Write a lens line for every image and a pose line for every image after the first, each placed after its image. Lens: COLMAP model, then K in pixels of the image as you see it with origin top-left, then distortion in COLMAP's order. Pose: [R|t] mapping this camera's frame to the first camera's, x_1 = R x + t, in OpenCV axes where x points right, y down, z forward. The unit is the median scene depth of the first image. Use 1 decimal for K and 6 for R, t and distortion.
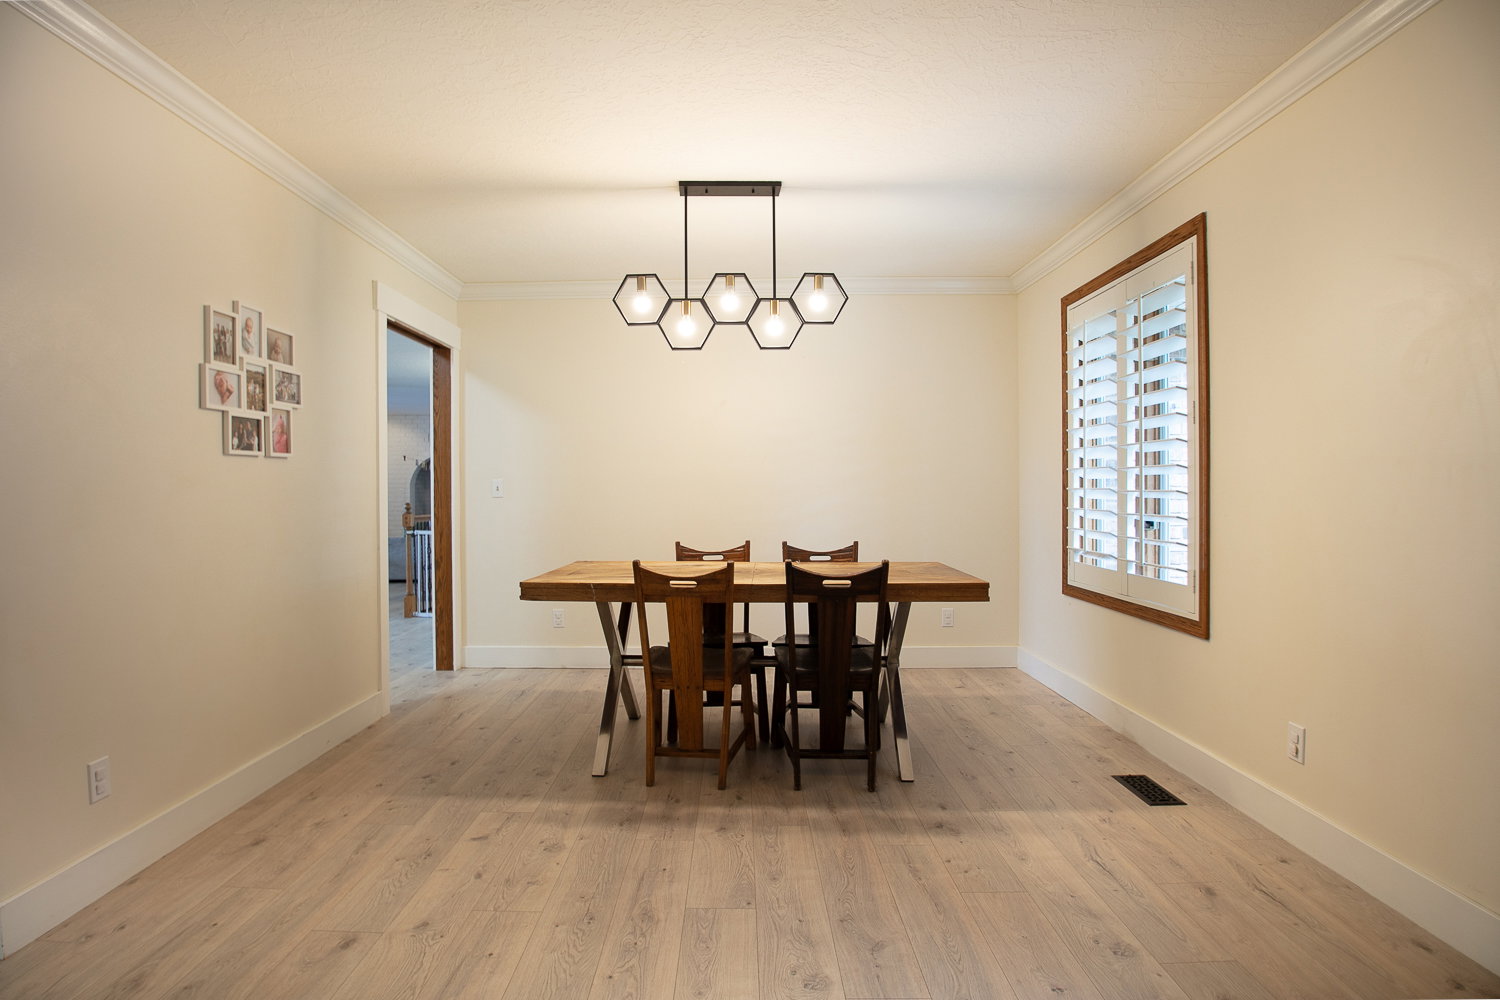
lens RADIAL K [[767.8, 0, 743.9], [0, 767.8, 497.2], [0, 0, 1]] dist [-0.052279, 0.001554]
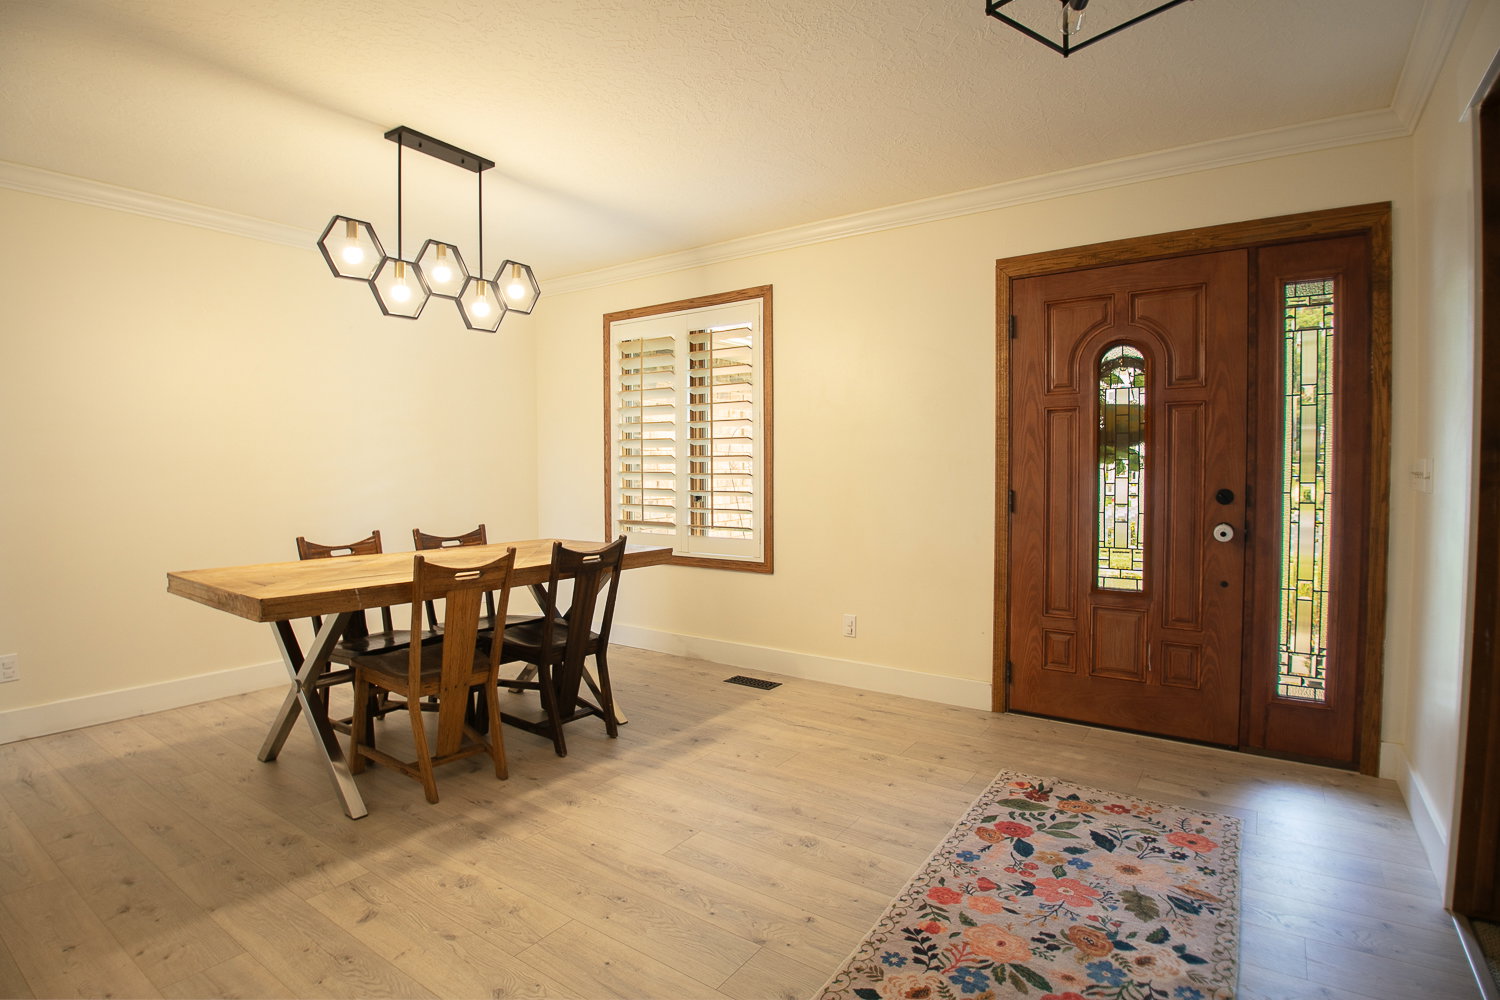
lens RADIAL K [[767.8, 0, 701.6], [0, 767.8, 493.2], [0, 0, 1]] dist [-0.052279, 0.001554]
pose [[0.579077, -0.024737, 0.814898, -0.687089], [0.009036, 0.999673, 0.023924, -0.007033], [-0.815223, -0.006491, 0.579111, 0.232779]]
